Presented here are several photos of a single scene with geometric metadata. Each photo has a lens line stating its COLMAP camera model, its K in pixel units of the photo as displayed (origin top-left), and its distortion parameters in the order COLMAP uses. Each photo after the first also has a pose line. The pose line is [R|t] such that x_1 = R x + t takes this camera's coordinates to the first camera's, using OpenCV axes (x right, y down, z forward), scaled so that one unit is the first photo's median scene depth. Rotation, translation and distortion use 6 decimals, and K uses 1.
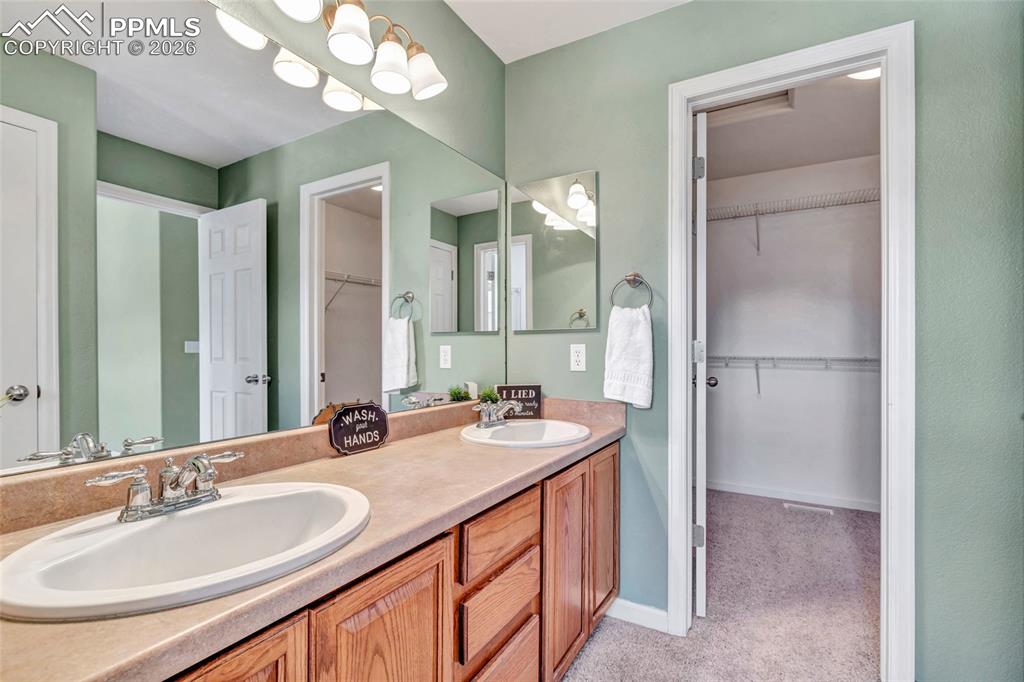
lens RADIAL K [[472.1, 0, 513.7], [0, 472.1, 345.9], [0, 0, 1]] dist [0.010130, -0.000165]
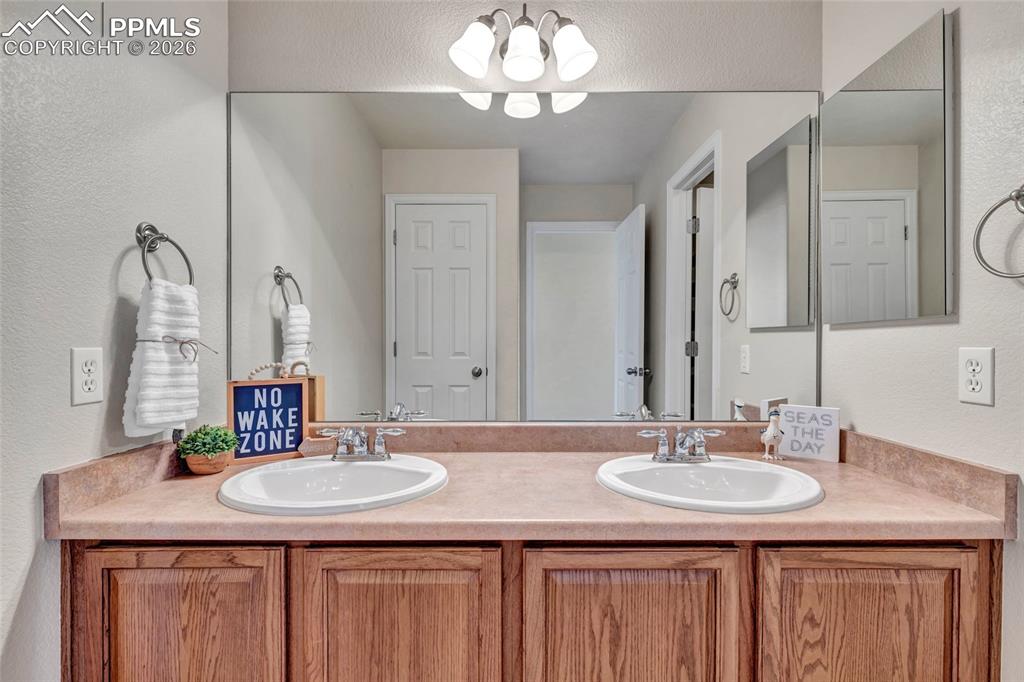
lens RADIAL K [[464.1, 0, 512.8], [0, 464.1, 346.0], [0, 0, 1]] dist [0.002322, 0.000286]
pose [[0.463971, 0.016402, -0.885698, 0.283805], [0.015695, 0.999519, 0.026732, -0.021782], [0.885711, -0.026304, 0.463491, 0.248248]]
